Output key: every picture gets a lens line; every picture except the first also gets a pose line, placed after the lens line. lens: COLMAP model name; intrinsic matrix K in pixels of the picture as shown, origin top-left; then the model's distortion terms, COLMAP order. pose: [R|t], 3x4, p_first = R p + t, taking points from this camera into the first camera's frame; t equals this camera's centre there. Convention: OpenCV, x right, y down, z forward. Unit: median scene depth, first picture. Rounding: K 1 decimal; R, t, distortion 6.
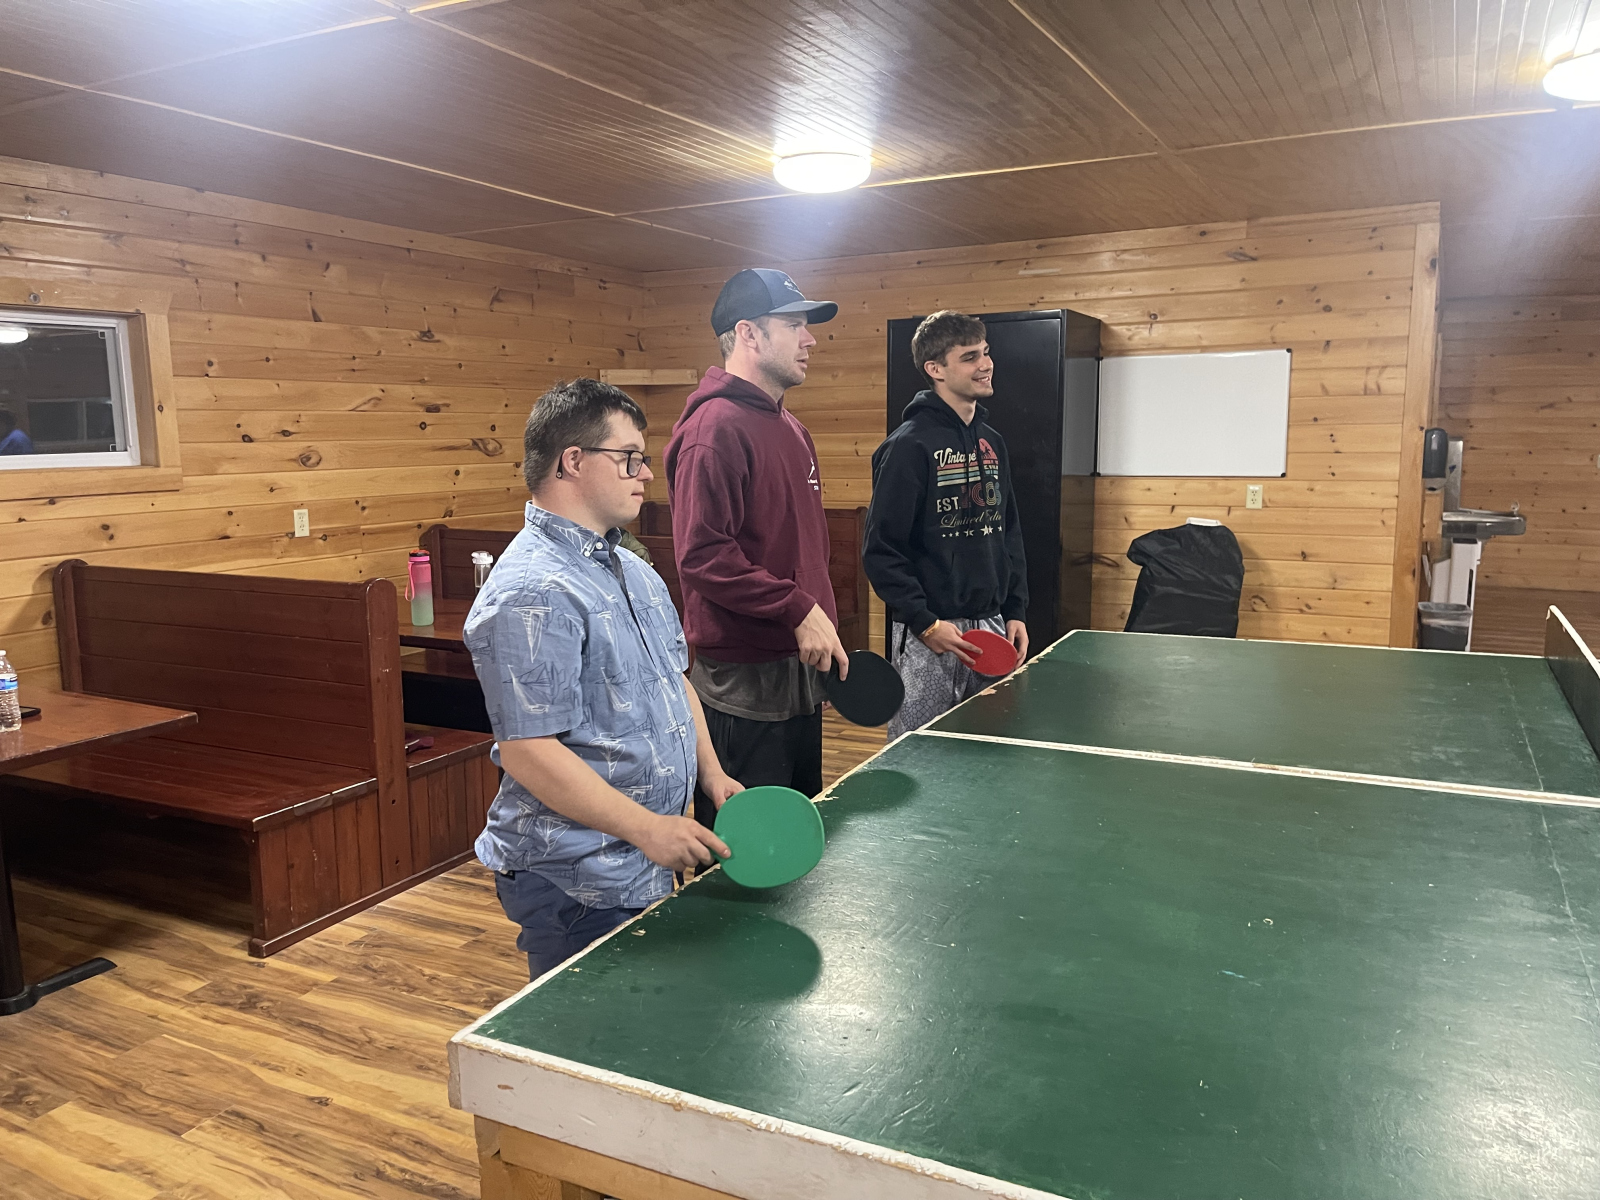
lens RADIAL K [[1207.9, 0, 791.5], [0, 1207.9, 602.5], [0, 0, 1]] dist [0.044818, -0.047634]
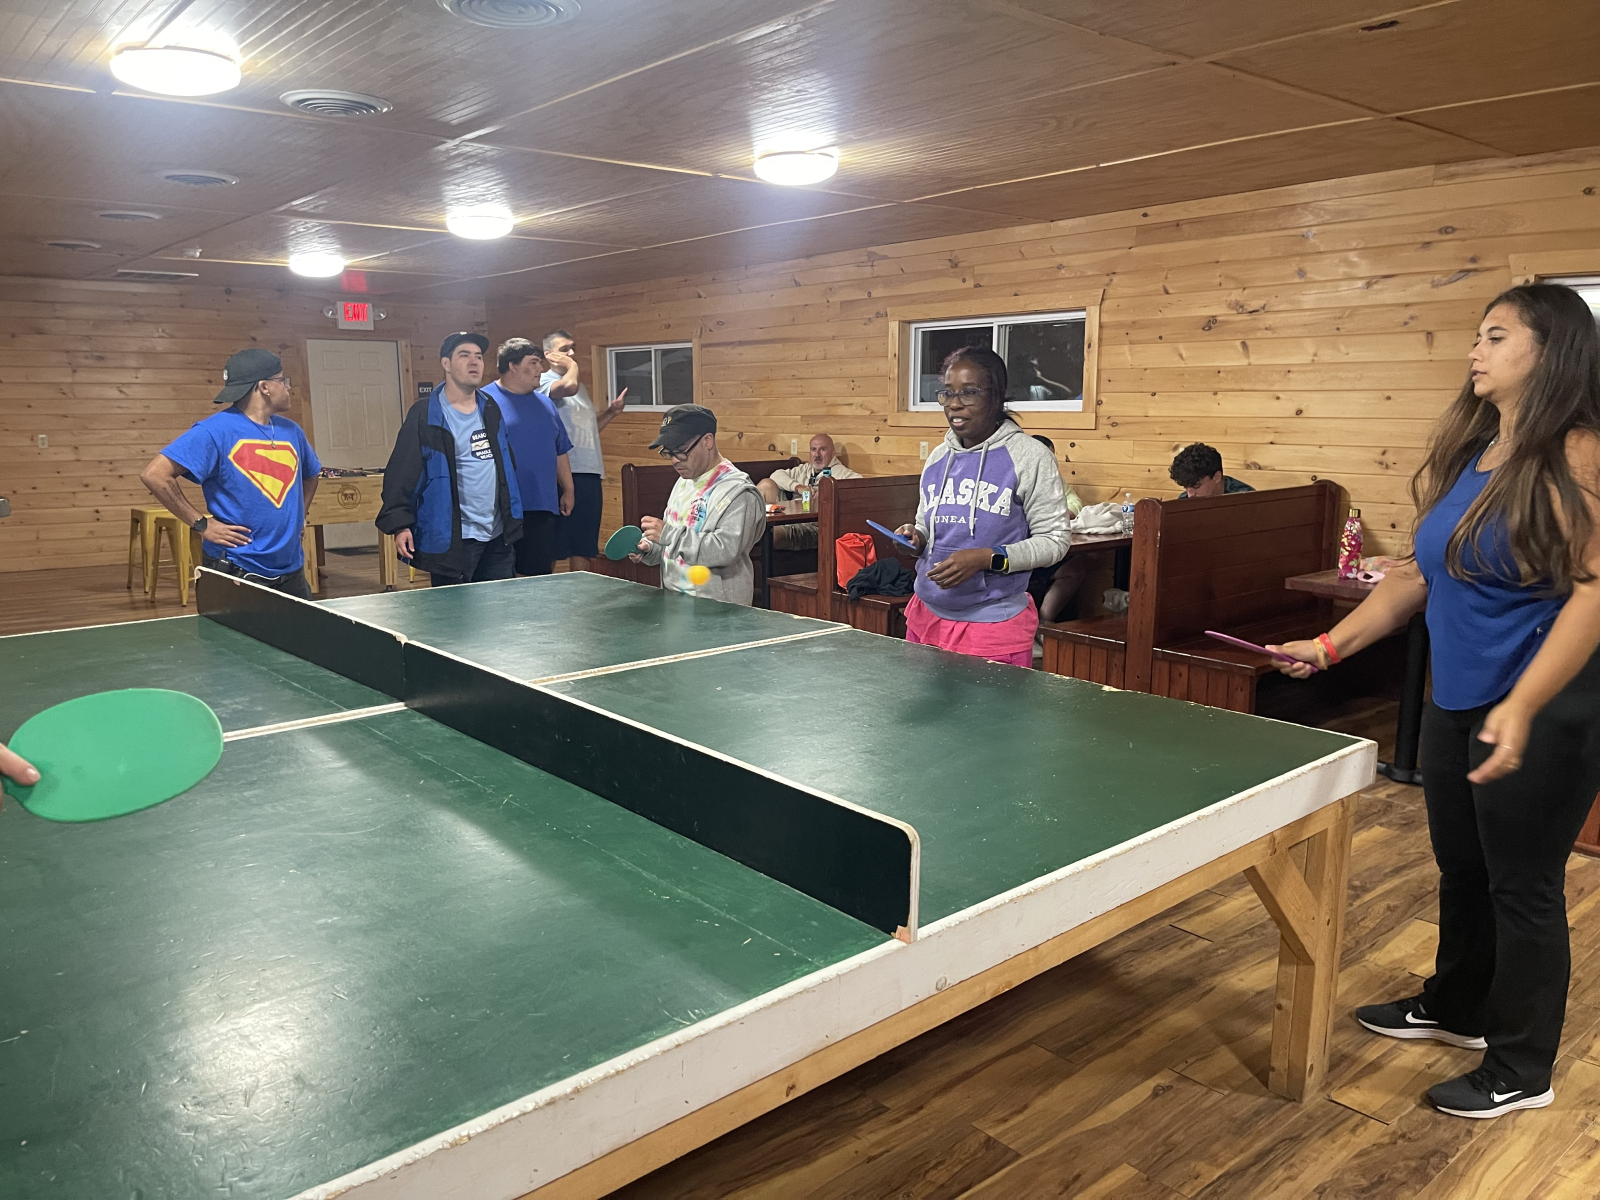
lens RADIAL K [[1197.9, 0, 803.1], [0, 1197.9, 616.2], [0, 0, 1]] dist [0.059569, -0.085234]
pose [[0.363452, -0.152078, 0.919117, -0.121265], [0.129791, 0.985230, 0.111693, -0.002740], [-0.922528, 0.078698, 0.377822, 0.069854]]
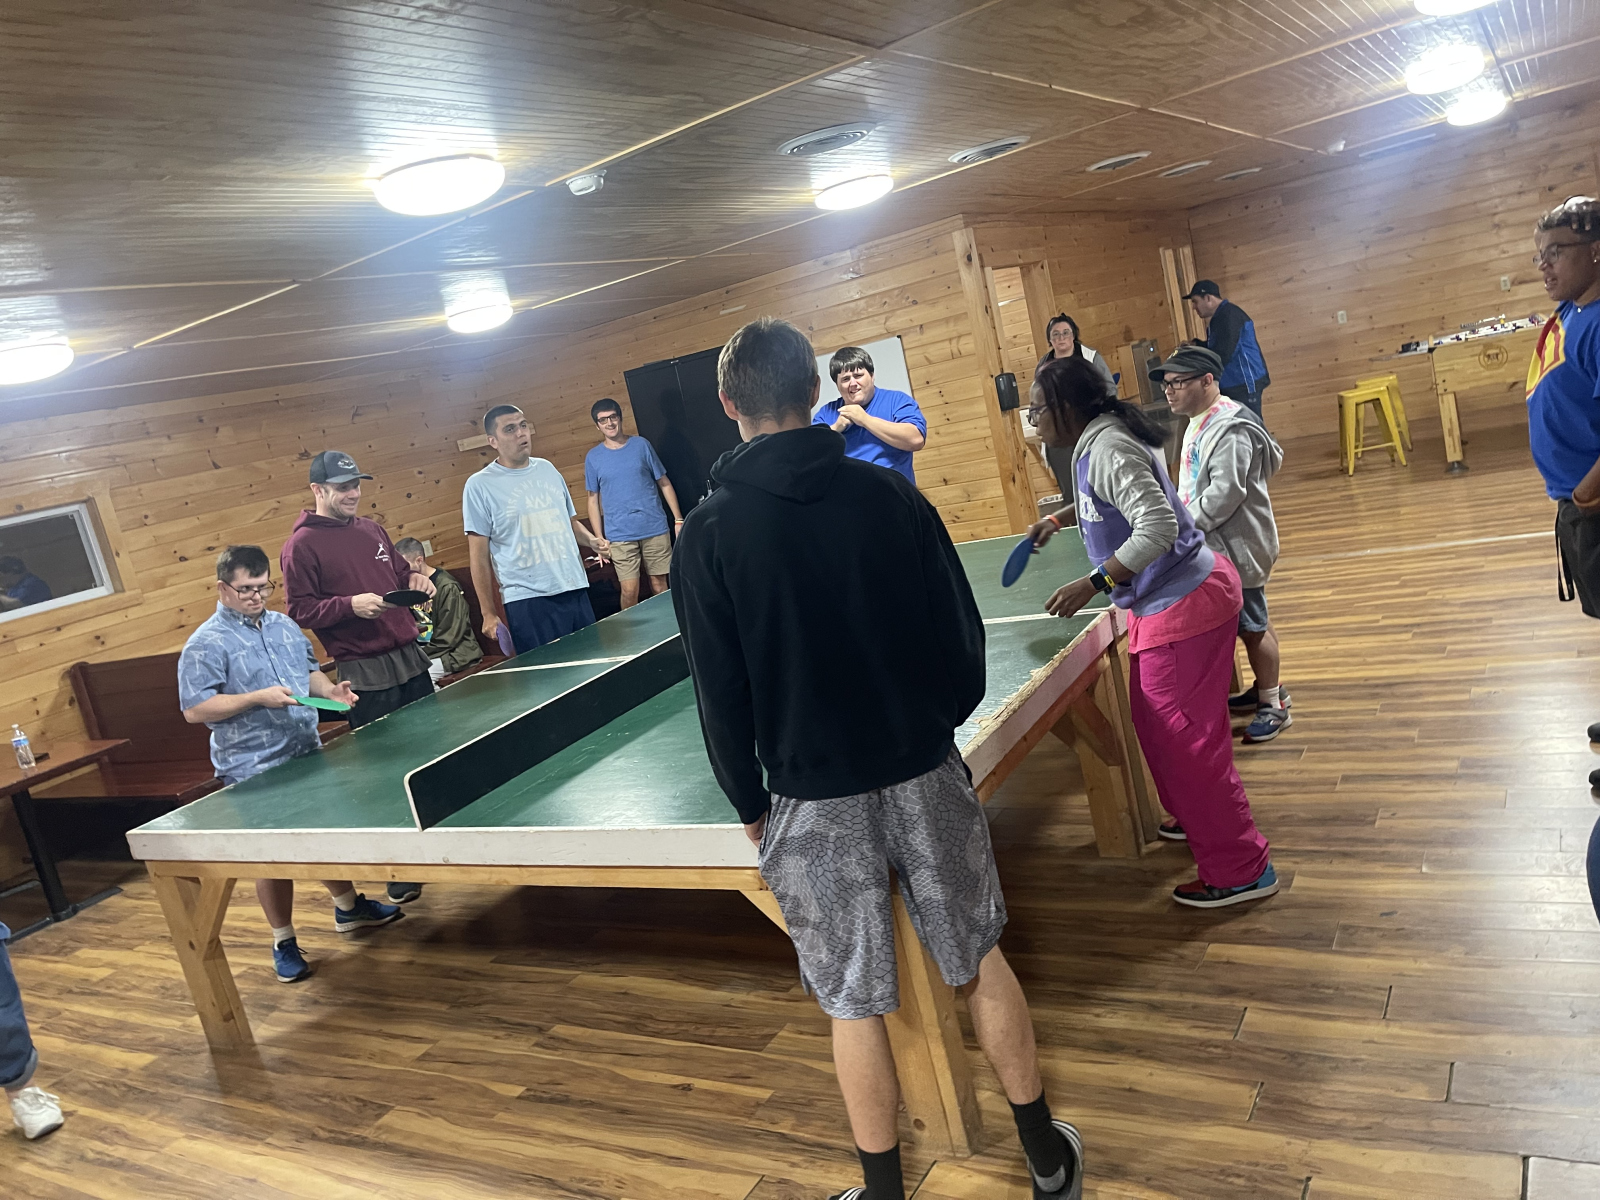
lens RADIAL K [[1186.6, 0, 783.2], [0, 1186.6, 581.1], [0, 0, 1]] dist [0.062147, -0.088707]
pose [[0.975377, -0.197557, -0.098035, 0.411115], [0.199705, 0.979776, 0.012499, 0.021222], [0.093583, -0.031769, 0.995104, -0.398749]]
